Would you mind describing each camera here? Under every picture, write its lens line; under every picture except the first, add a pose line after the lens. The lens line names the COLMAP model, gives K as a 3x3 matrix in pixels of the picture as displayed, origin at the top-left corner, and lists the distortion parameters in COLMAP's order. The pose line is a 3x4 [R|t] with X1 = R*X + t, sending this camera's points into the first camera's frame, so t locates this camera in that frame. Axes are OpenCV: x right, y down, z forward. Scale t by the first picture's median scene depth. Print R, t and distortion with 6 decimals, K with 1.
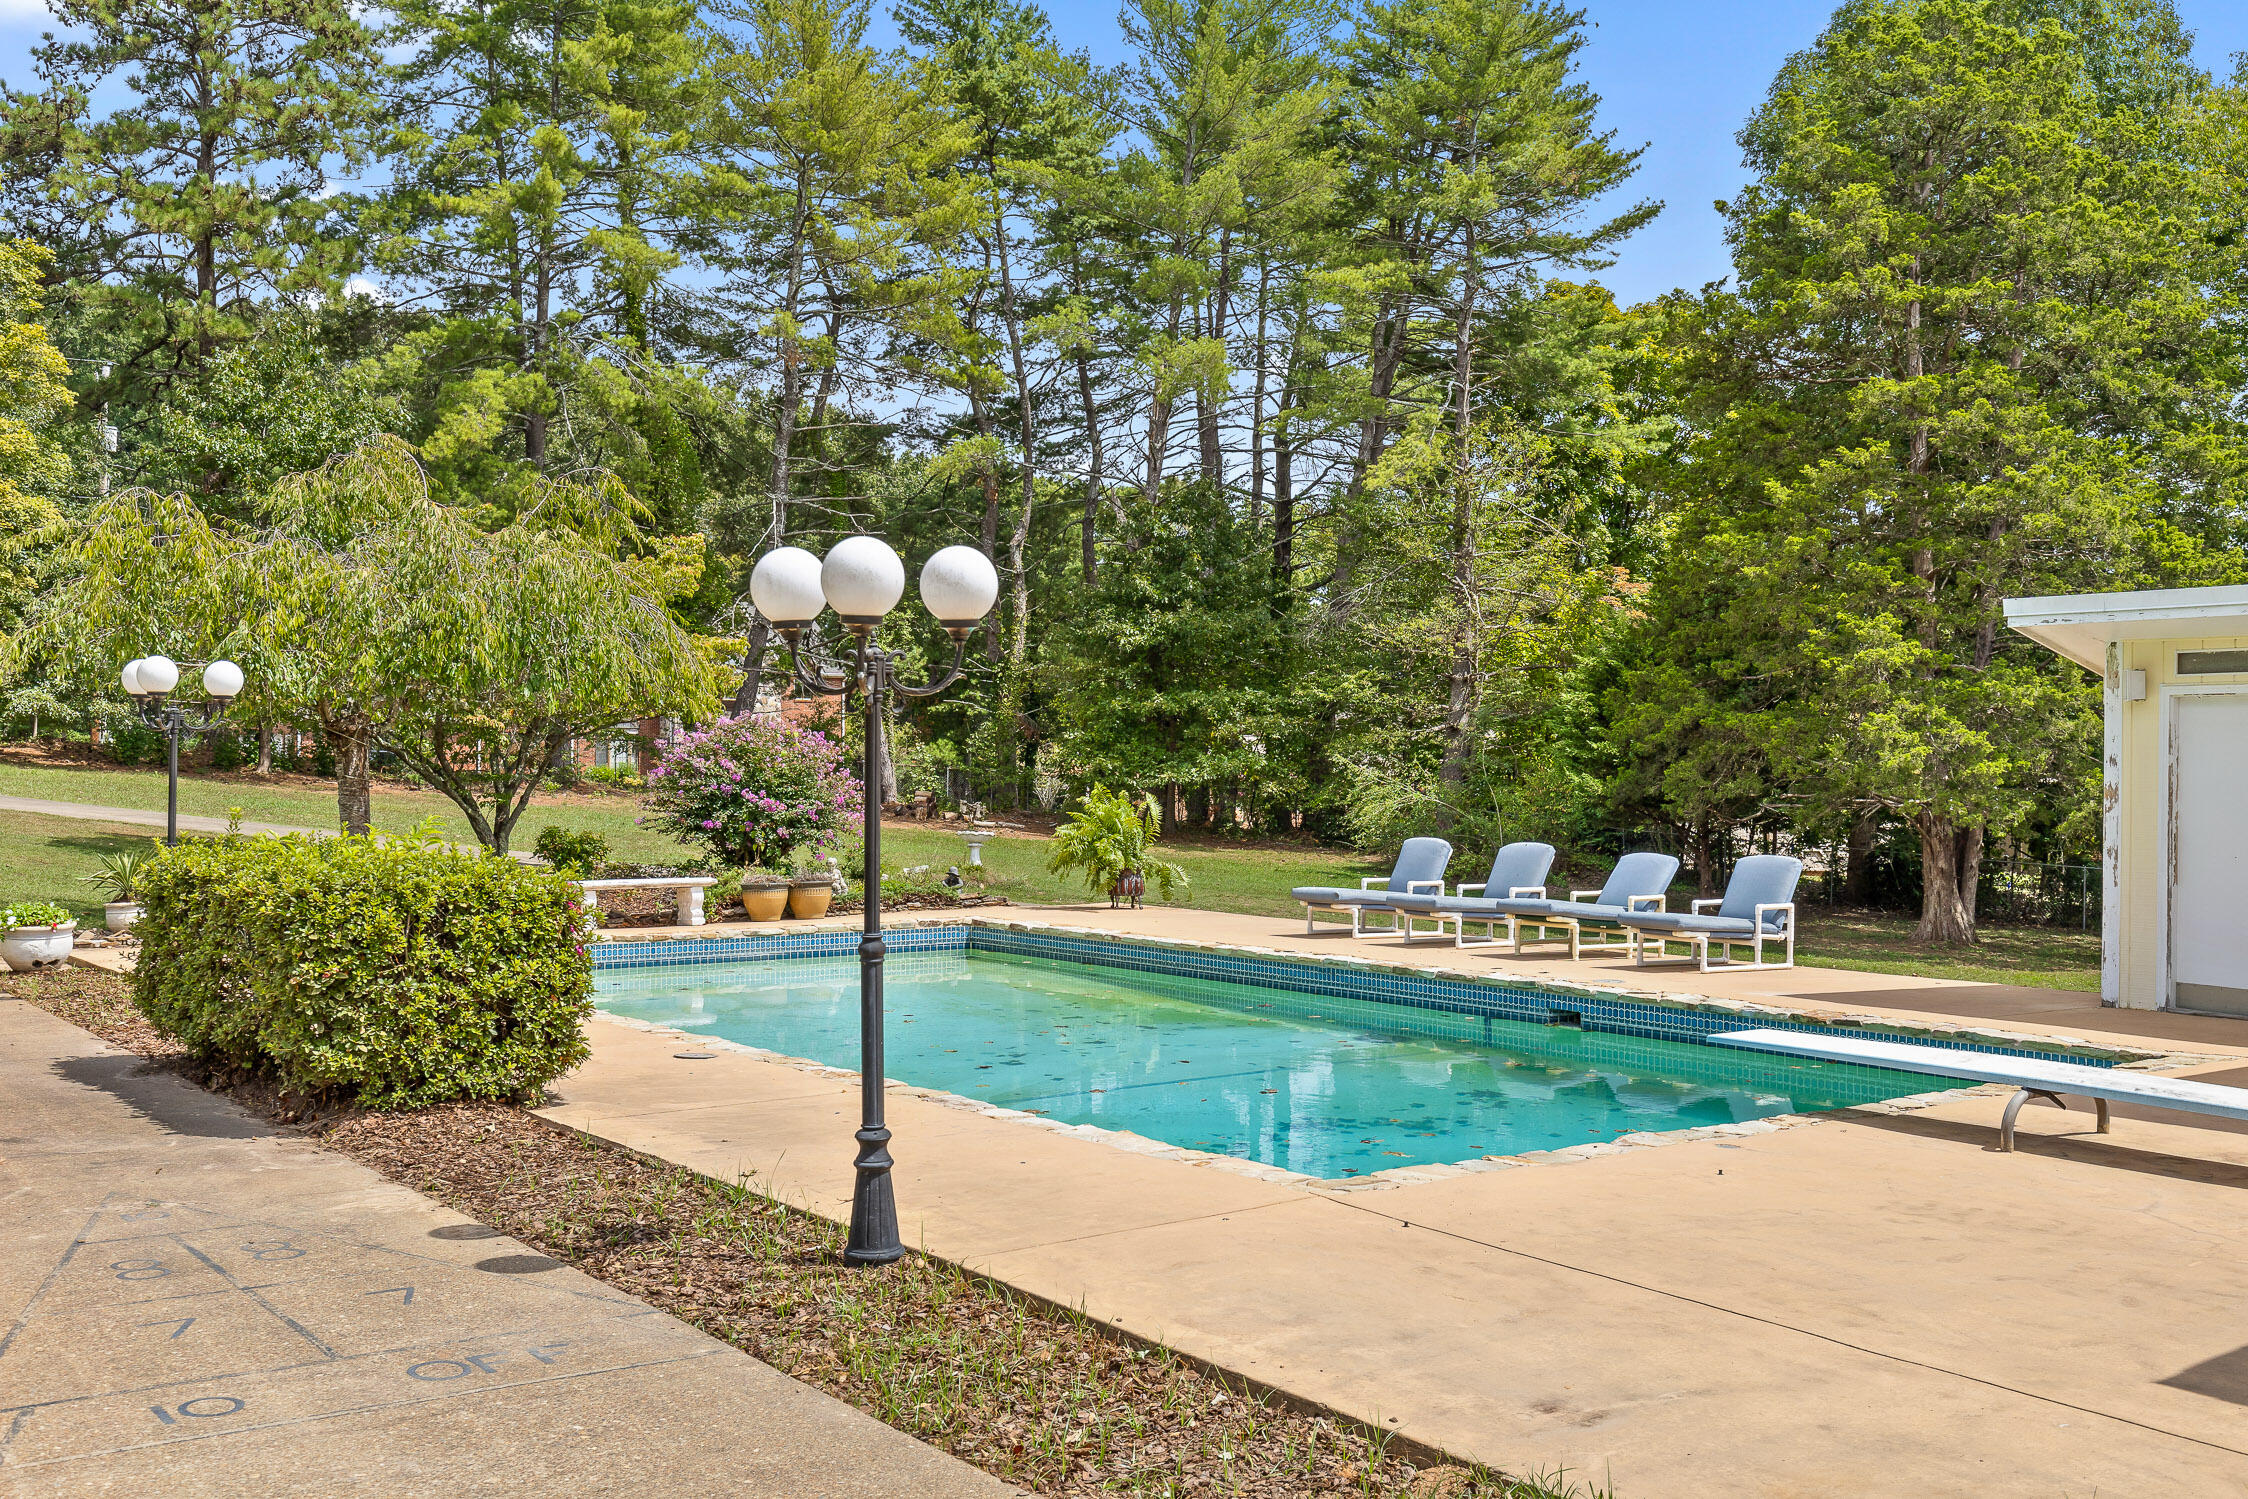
lens RADIAL K [[2185.5, 0, 1124.0], [0, 2185.5, 749.5], [0, 0, 1]] dist [-0.024312, -0.001989]
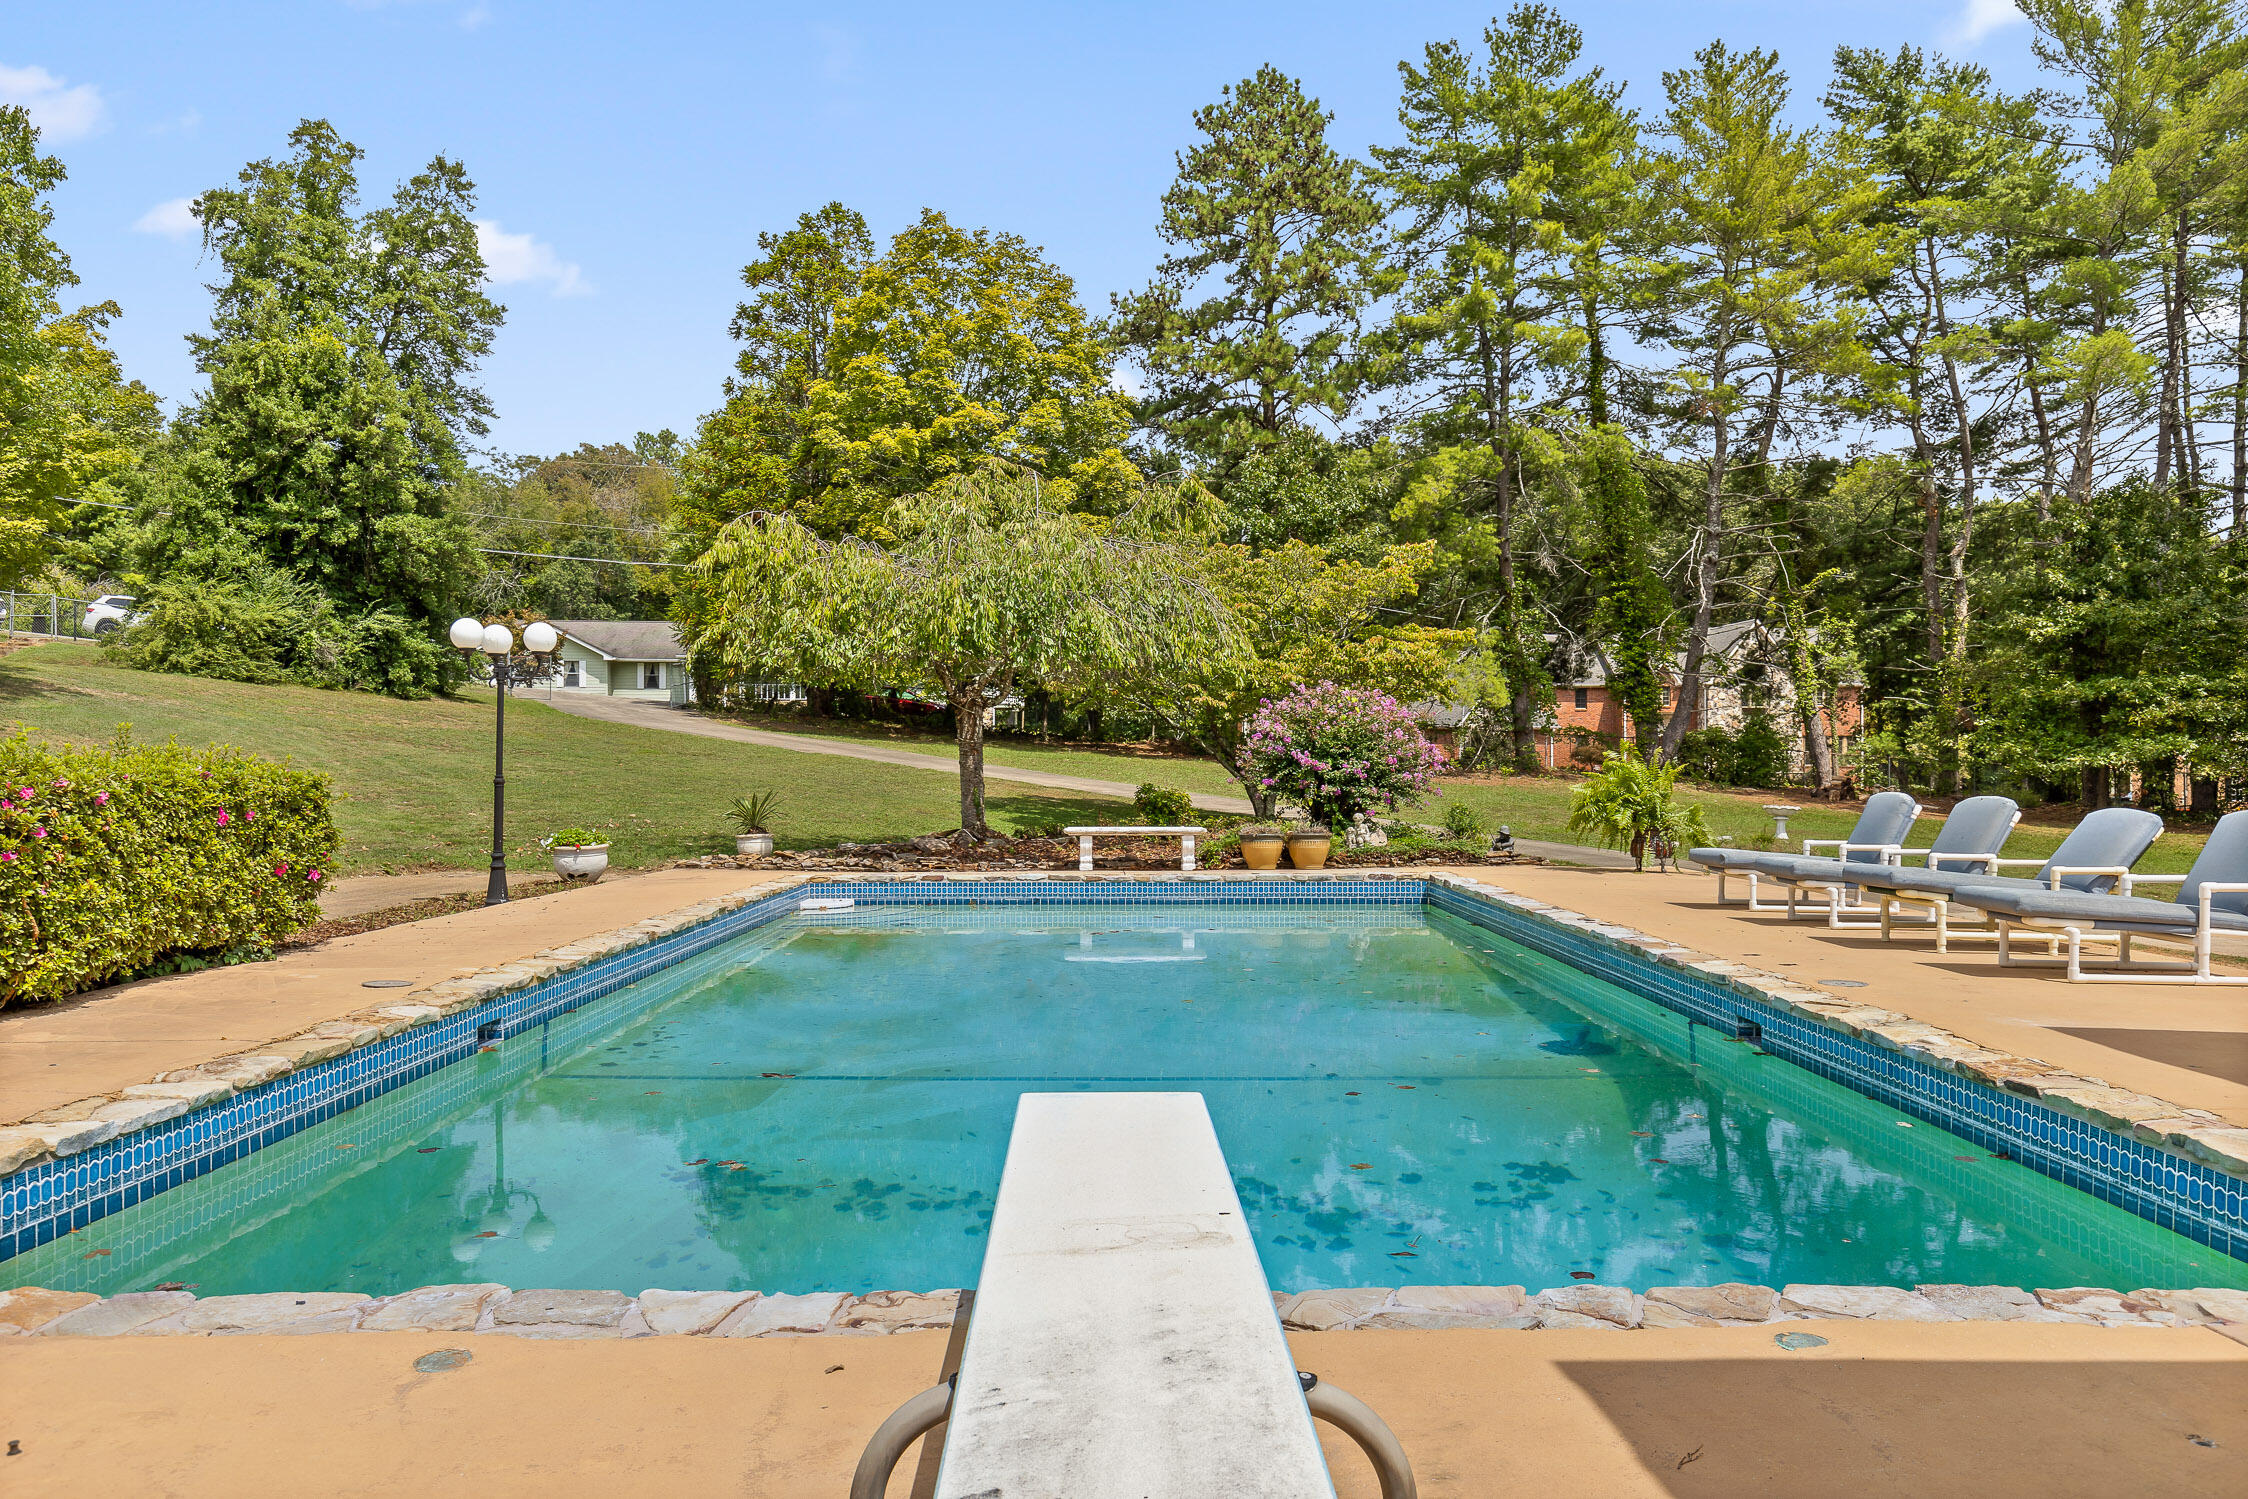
lens RADIAL K [[1570.1, 0, 1124.0], [0, 1570.1, 749.5], [0, 0, 1]] dist [-0.002758, 0.004196]
pose [[0.809230, -0.011075, -0.587387, 0.088633], [0.007527, 0.999936, -0.008484, 0.009775], [0.587443, 0.002444, 0.809262, 0.128264]]
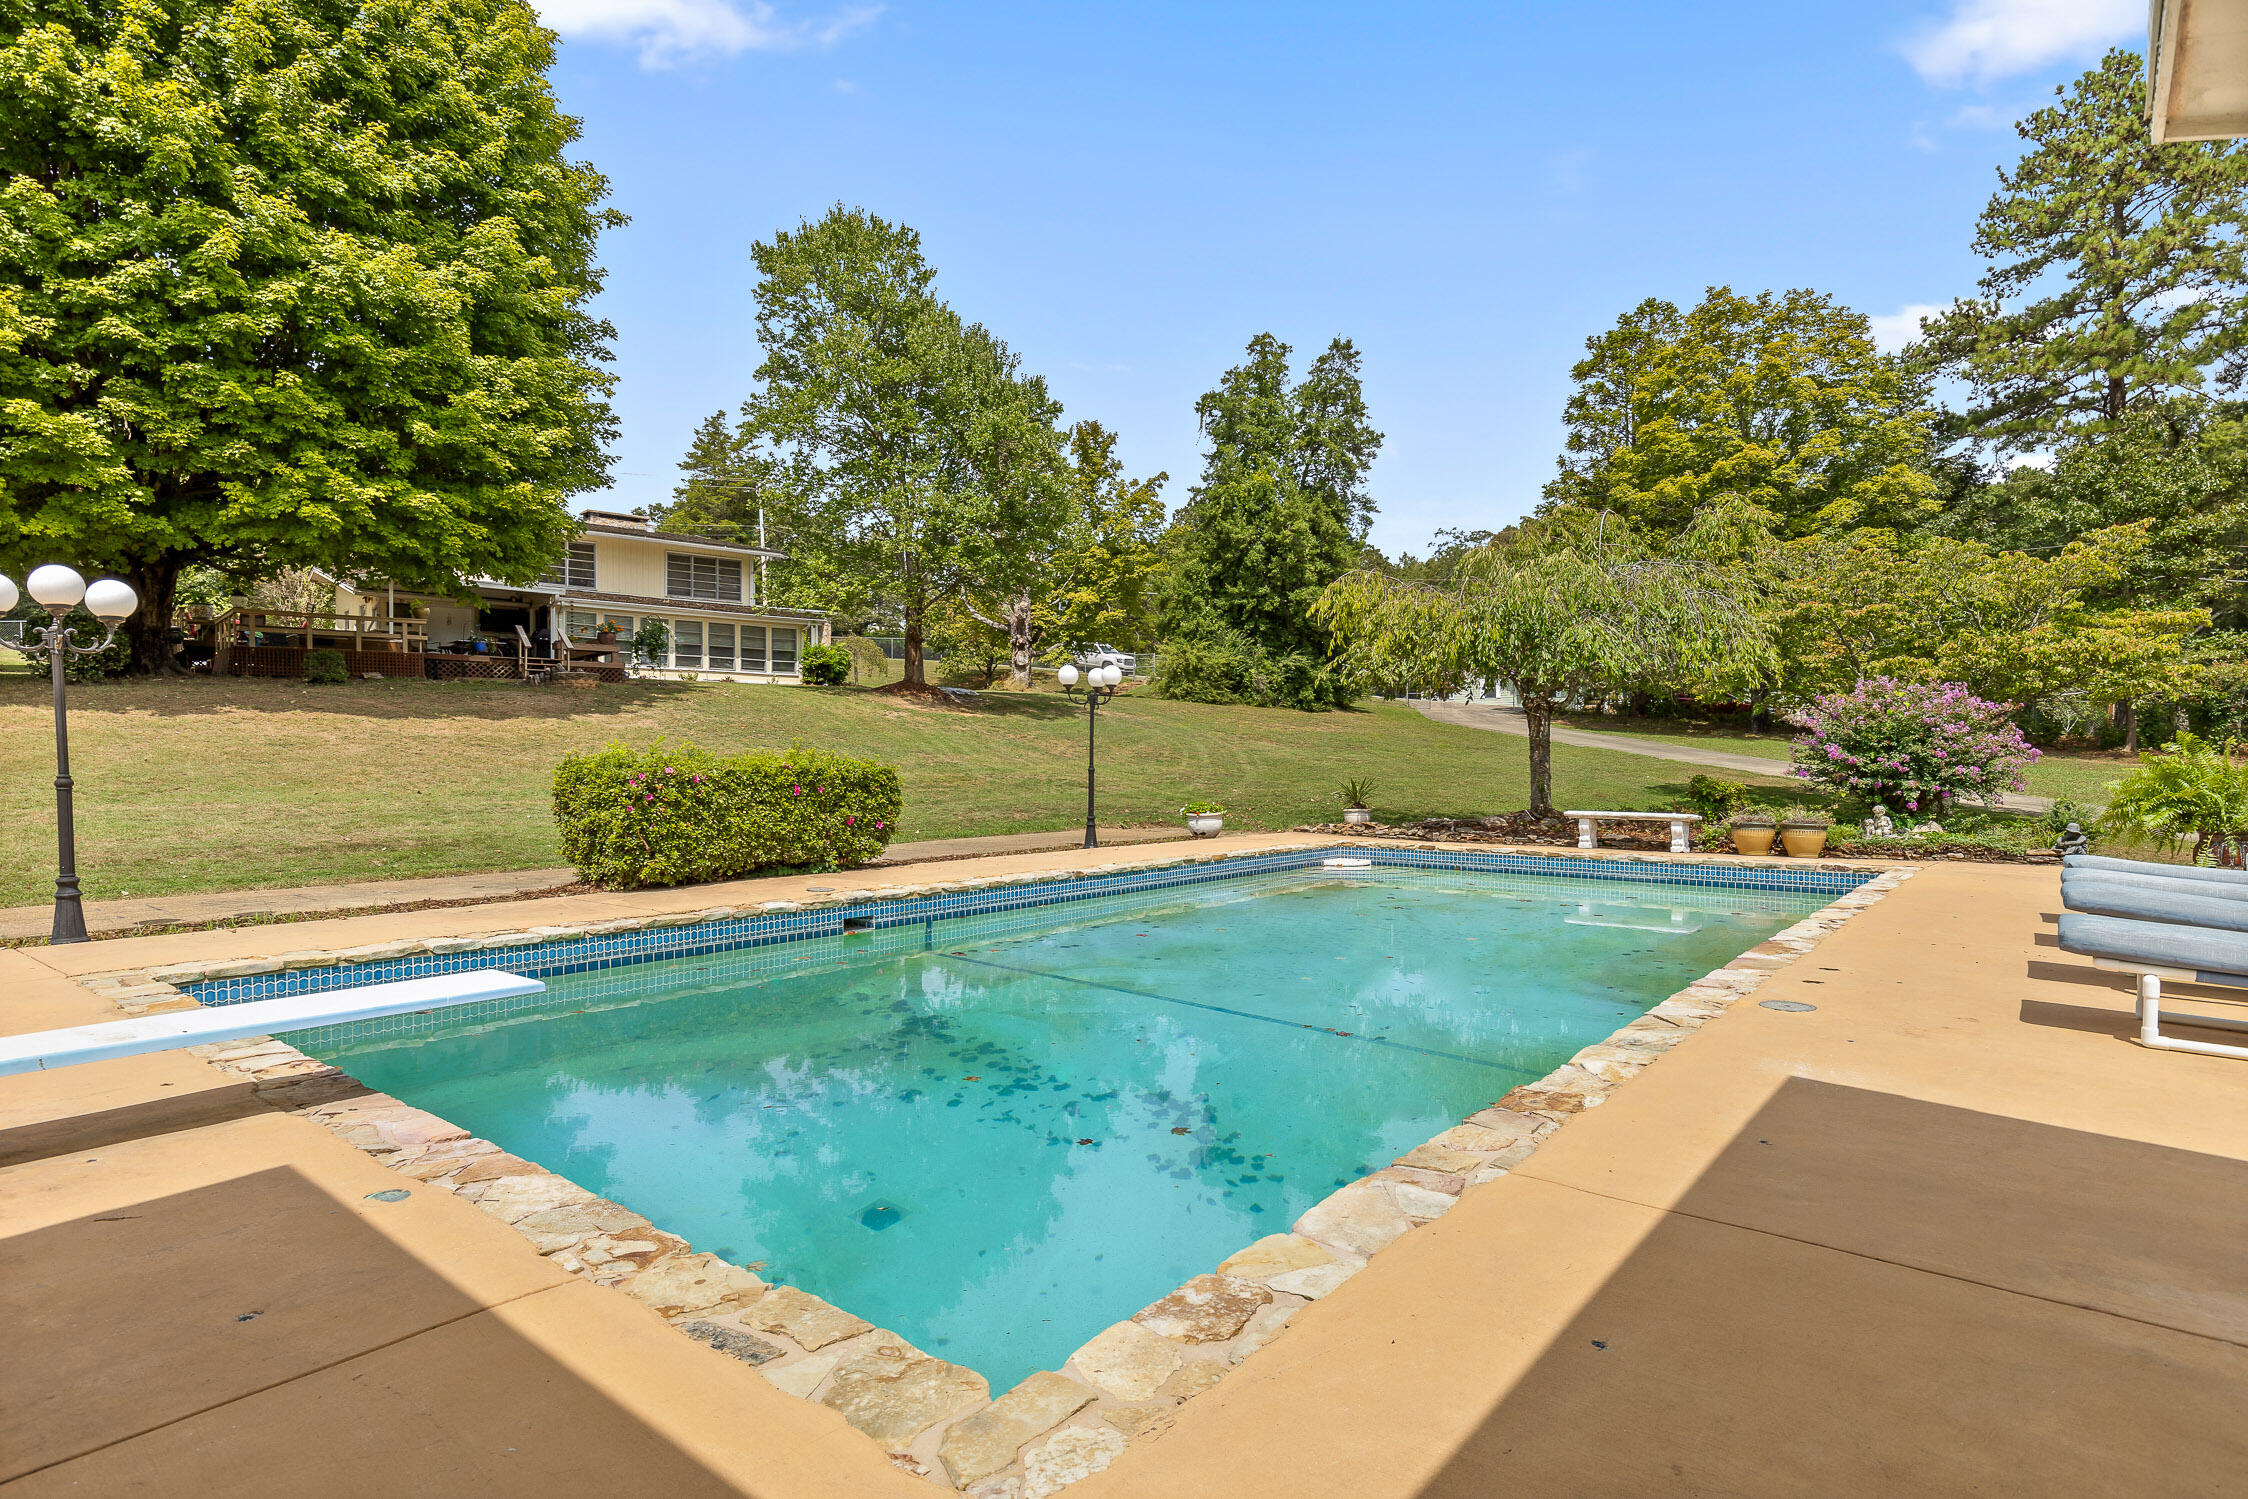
lens RADIAL K [[1162.0, 0, 1124.0], [0, 1162.0, 749.5], [0, 0, 1]] dist [0.001517, -0.000077]
pose [[0.246181, -0.010269, -0.969169, 0.133481], [0.007958, 0.999932, -0.008573, 0.009535], [0.969191, -0.005602, 0.246246, 0.199487]]
